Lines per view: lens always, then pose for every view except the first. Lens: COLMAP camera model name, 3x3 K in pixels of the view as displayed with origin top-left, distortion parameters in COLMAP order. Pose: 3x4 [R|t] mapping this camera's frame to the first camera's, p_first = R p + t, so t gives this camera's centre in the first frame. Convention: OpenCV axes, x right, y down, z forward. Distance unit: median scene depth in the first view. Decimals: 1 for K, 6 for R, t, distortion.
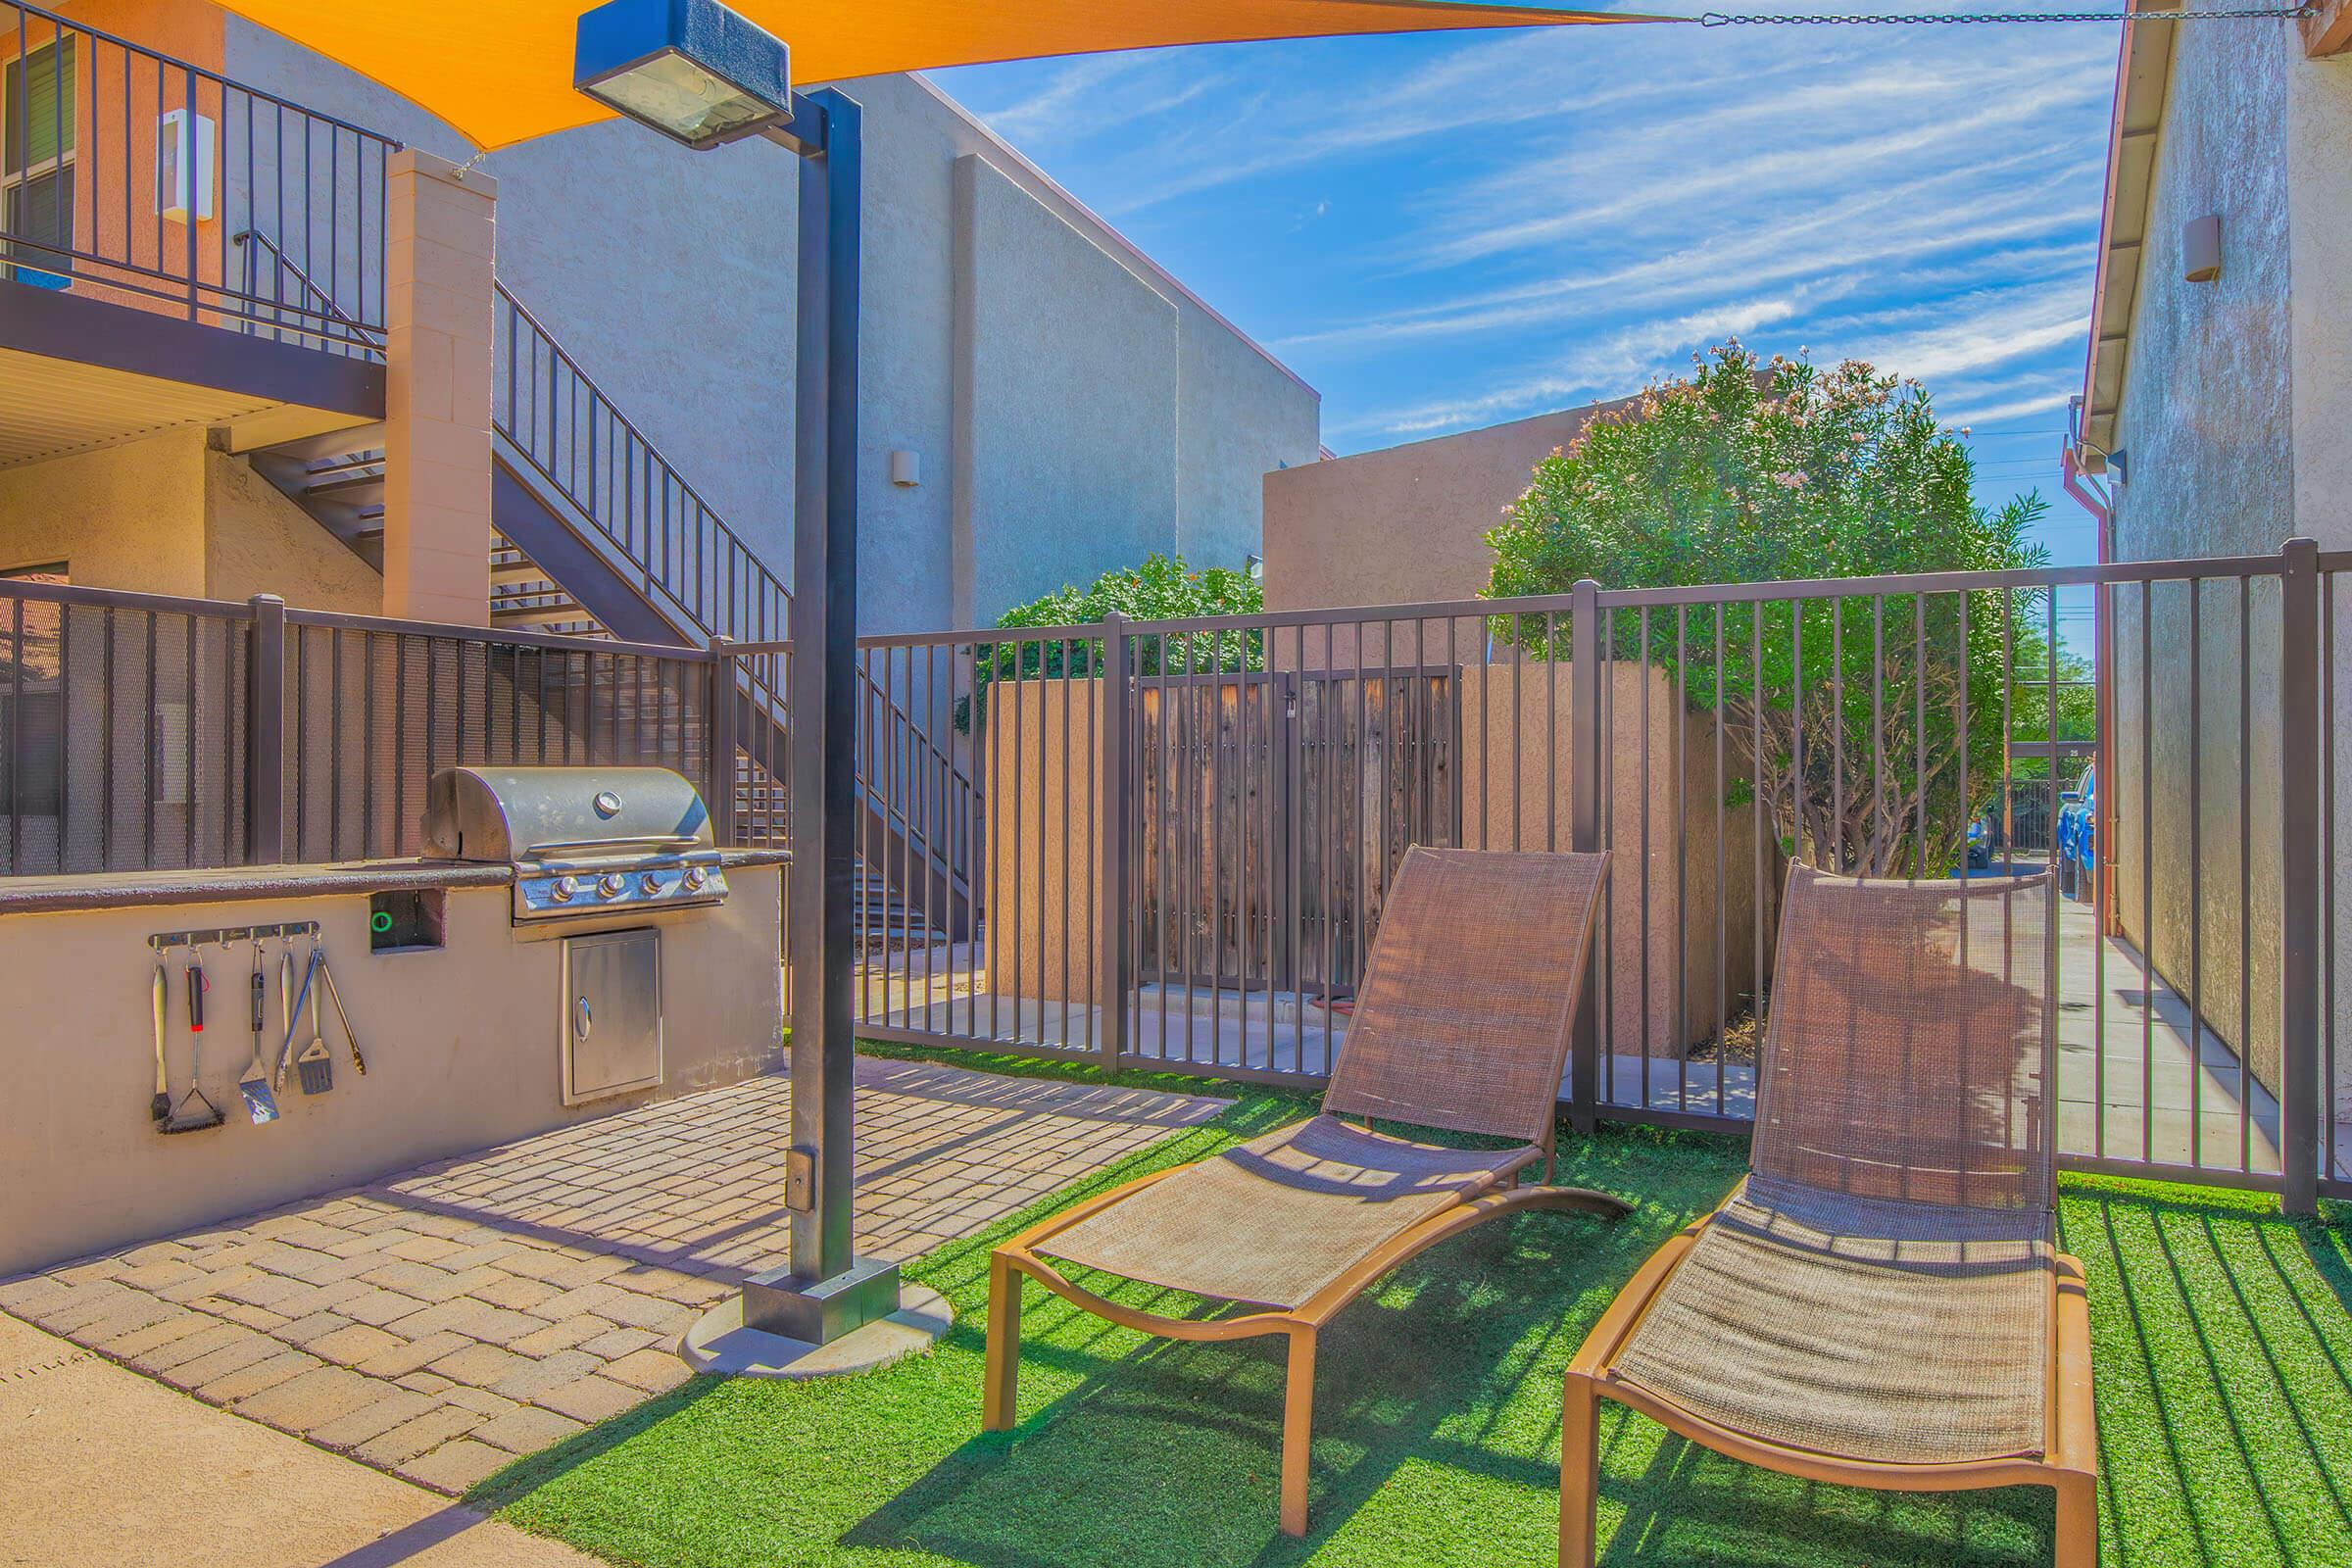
lens RADIAL K [[1254.1, 0, 1176.0], [0, 1254.1, 784.0], [0, 0, 1]] dist [0.001165, 0.000824]
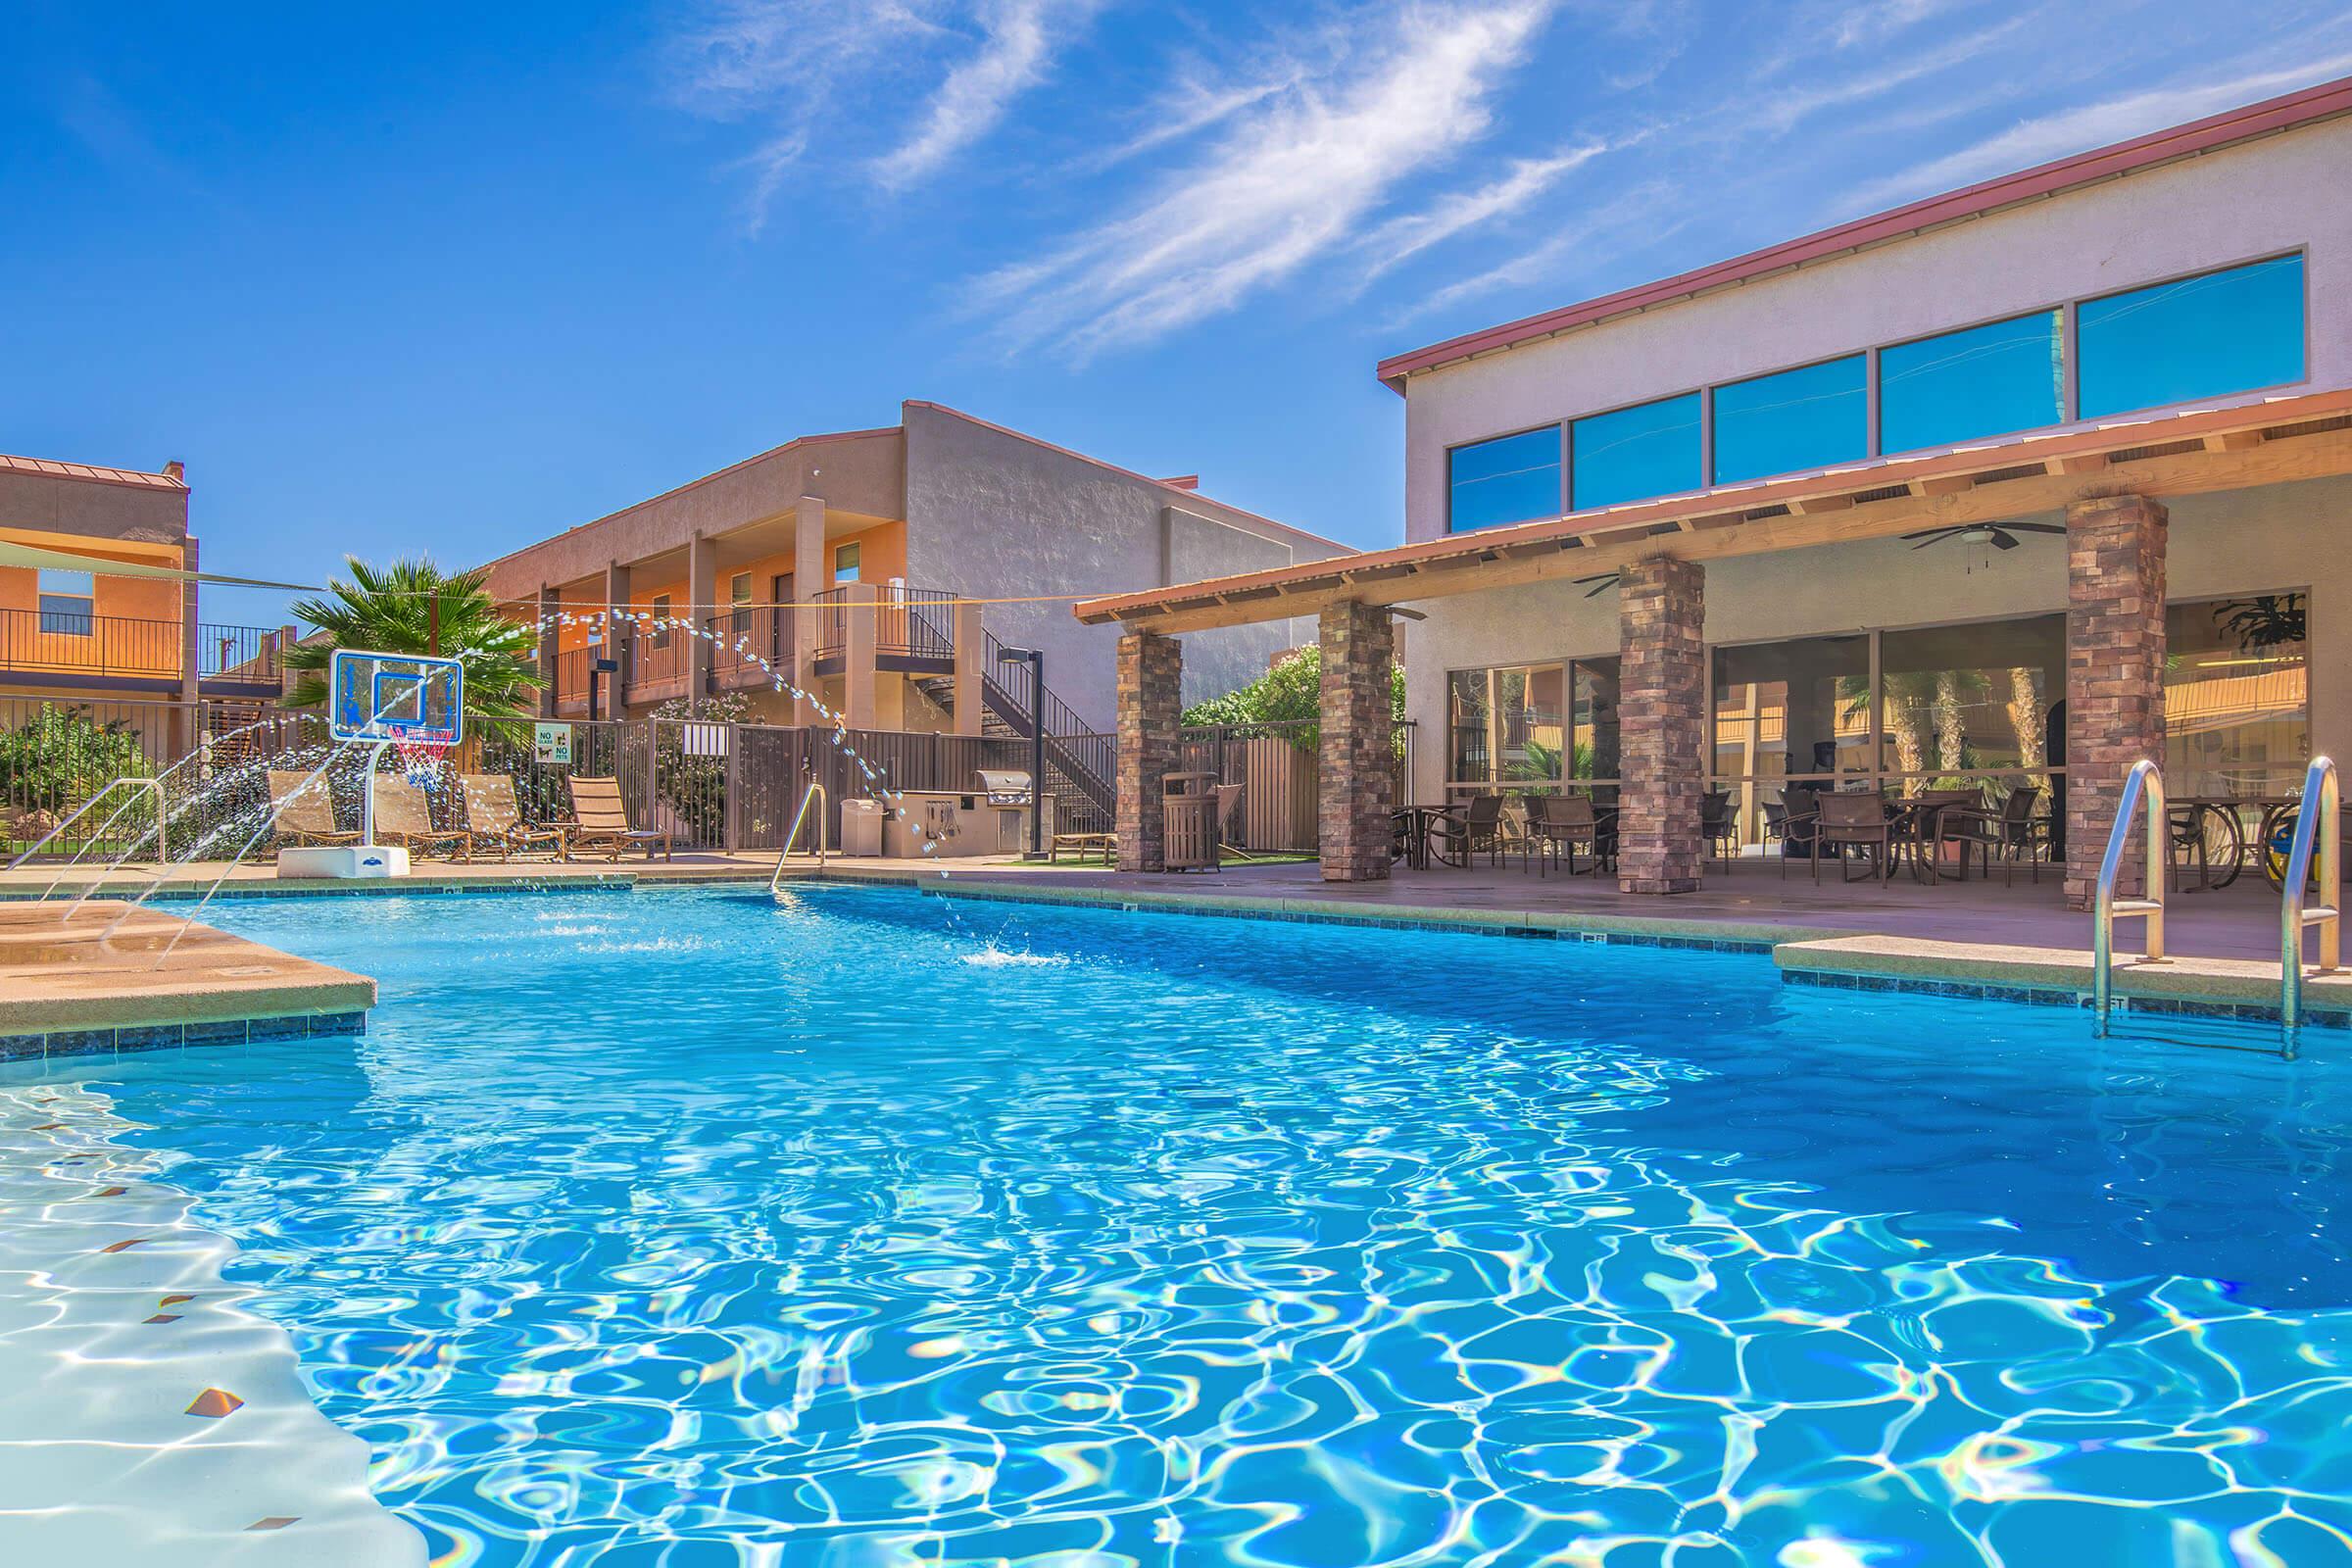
lens RADIAL K [[1254.1, 0, 1176.0], [0, 1254.1, 784.0], [0, 0, 1]] dist [0.001165, 0.000824]
pose [[0.945204, -0.014641, -0.326152, 1.108273], [0.004249, 0.999461, -0.032551, 0.130183], [0.326452, 0.029381, 0.944757, -2.130530]]
